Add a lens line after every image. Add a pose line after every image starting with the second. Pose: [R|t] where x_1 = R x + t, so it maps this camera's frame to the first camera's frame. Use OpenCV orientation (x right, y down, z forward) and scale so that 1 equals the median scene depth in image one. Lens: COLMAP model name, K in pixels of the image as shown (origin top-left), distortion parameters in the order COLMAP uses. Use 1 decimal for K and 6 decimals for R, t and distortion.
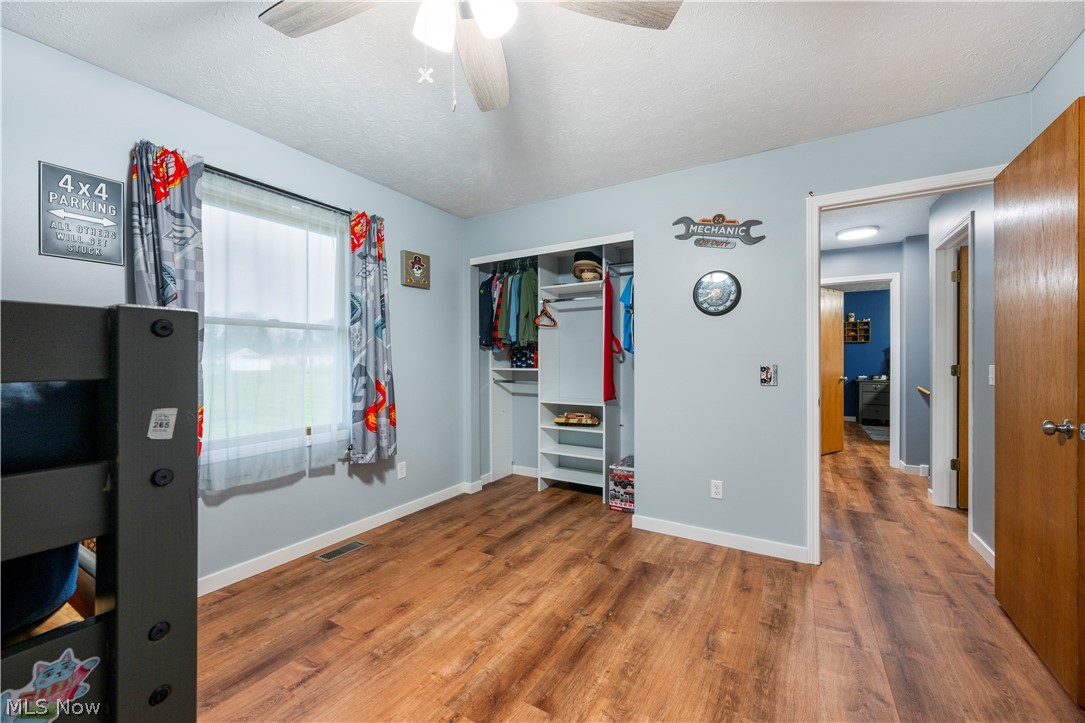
lens RADIAL K [[424.3, 0, 542.5], [0, 424.3, 361.5], [0, 0, 1]] dist [-0.000837, -0.000094]
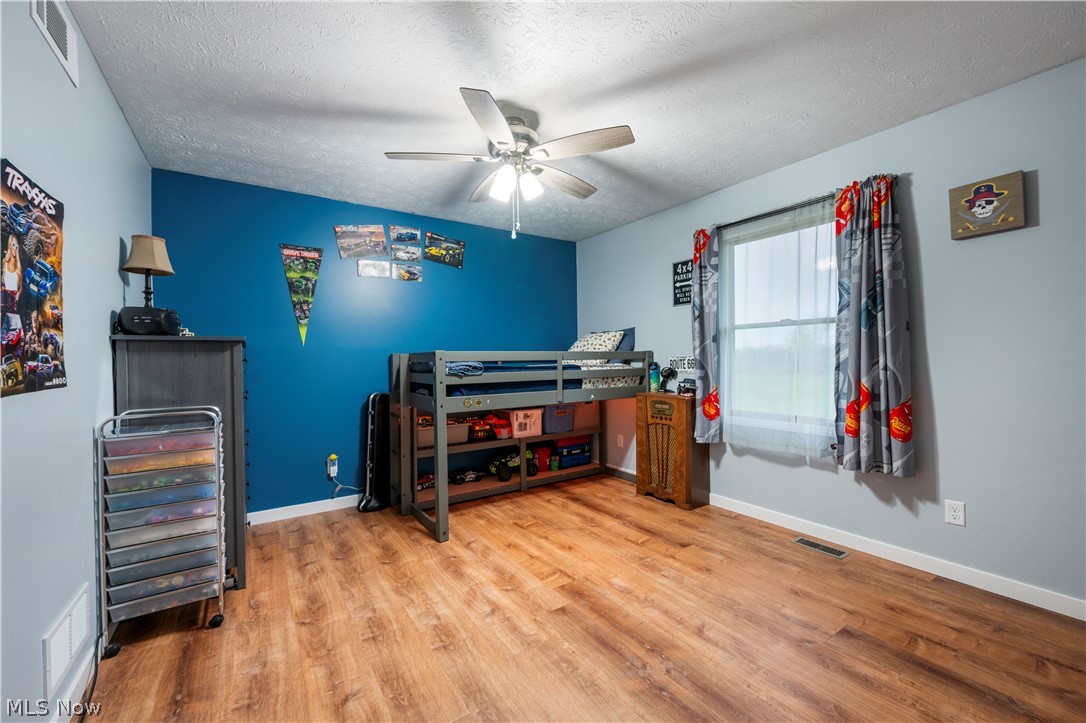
lens RADIAL K [[432.8, 0, 549.0], [0, 432.8, 370.4], [0, 0, 1]] dist [0.000550, -0.000074]
pose [[-0.410024, 0.034131, -0.911436, 0.773039], [0.012225, 0.999415, 0.031926, -0.004908], [0.911993, 0.001948, -0.410201, 0.939394]]
